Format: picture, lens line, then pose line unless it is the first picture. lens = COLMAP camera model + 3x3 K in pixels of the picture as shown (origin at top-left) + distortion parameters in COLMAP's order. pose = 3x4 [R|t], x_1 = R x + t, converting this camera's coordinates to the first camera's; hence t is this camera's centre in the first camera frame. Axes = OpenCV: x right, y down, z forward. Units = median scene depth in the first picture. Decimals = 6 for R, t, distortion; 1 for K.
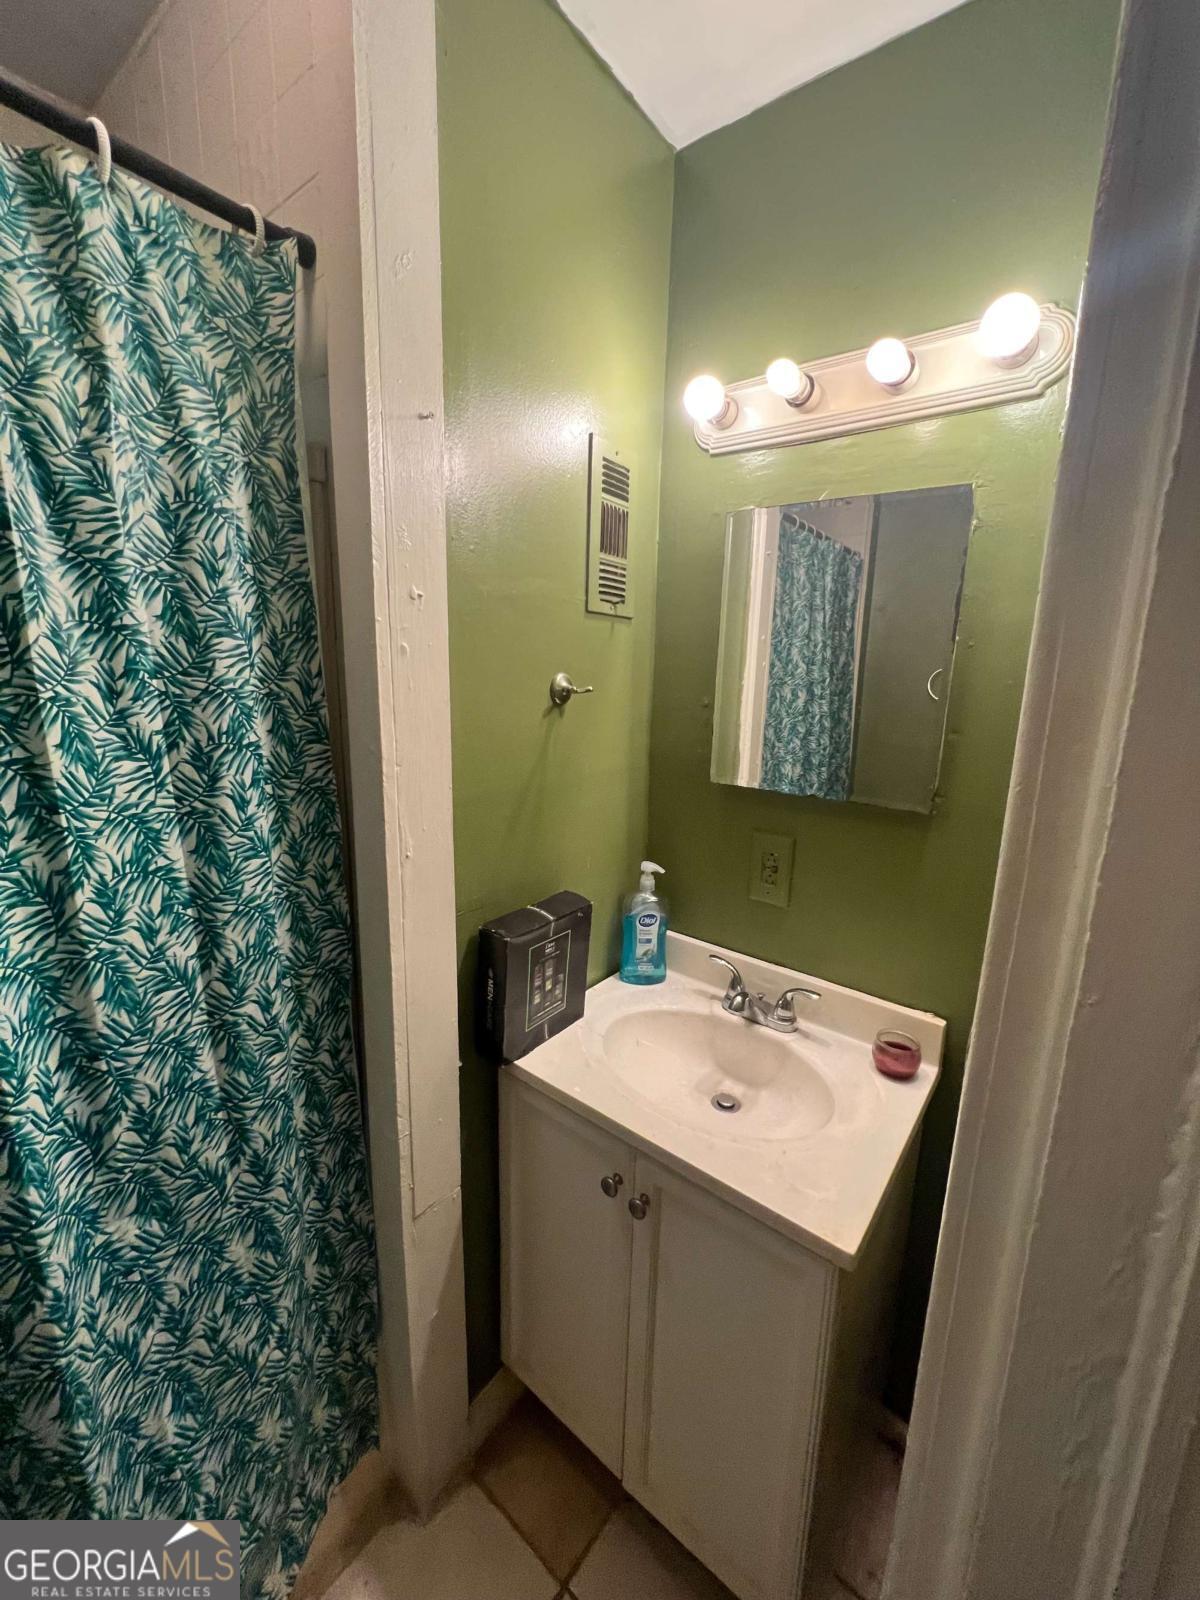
lens RADIAL K [[642.8, 0, 602.5], [0, 642.8, 799.0], [0, 0, 1]] dist [-0.002510, 0.000112]
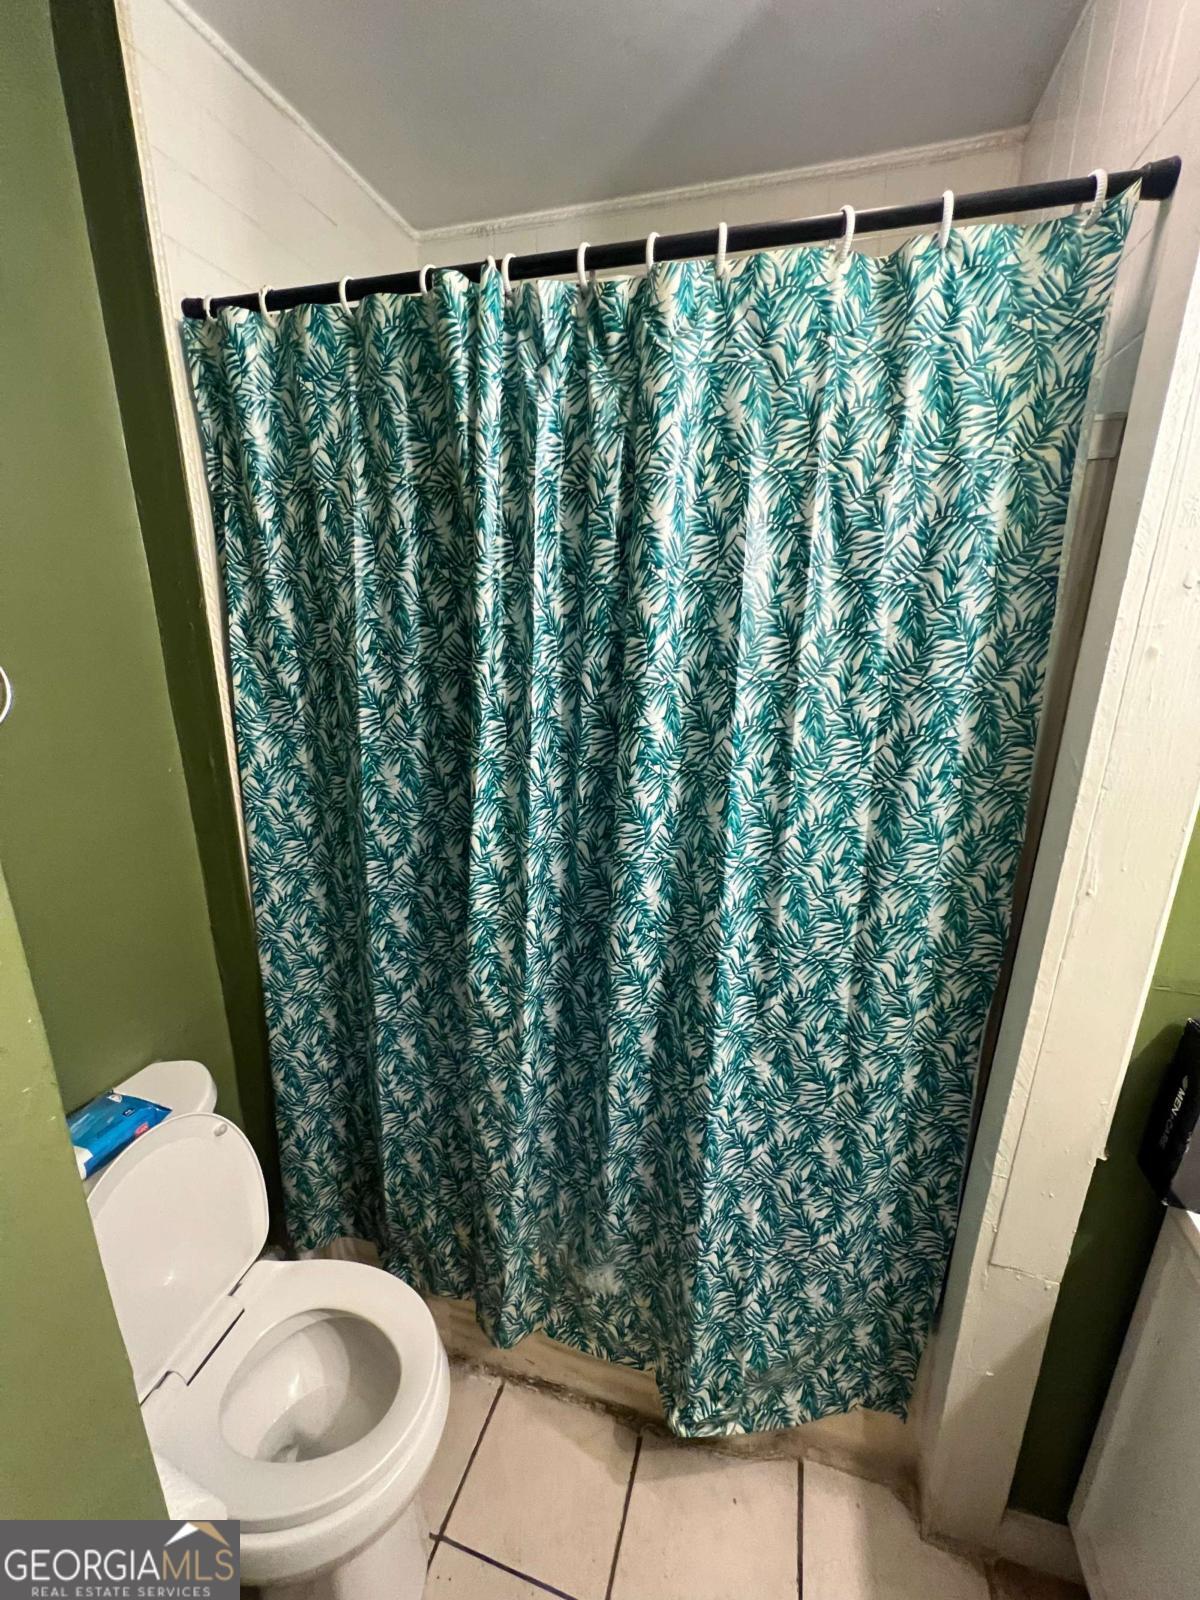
lens RADIAL K [[642.8, 0, 599.6], [0, 642.8, 794.9], [0, 0, 1]] dist [-0.002510, 0.000112]
pose [[0.361315, 0.233597, -0.902709, 0.244685], [-0.180683, 0.967301, 0.177993, -0.087833], [0.914771, 0.098793, 0.391707, 0.068951]]
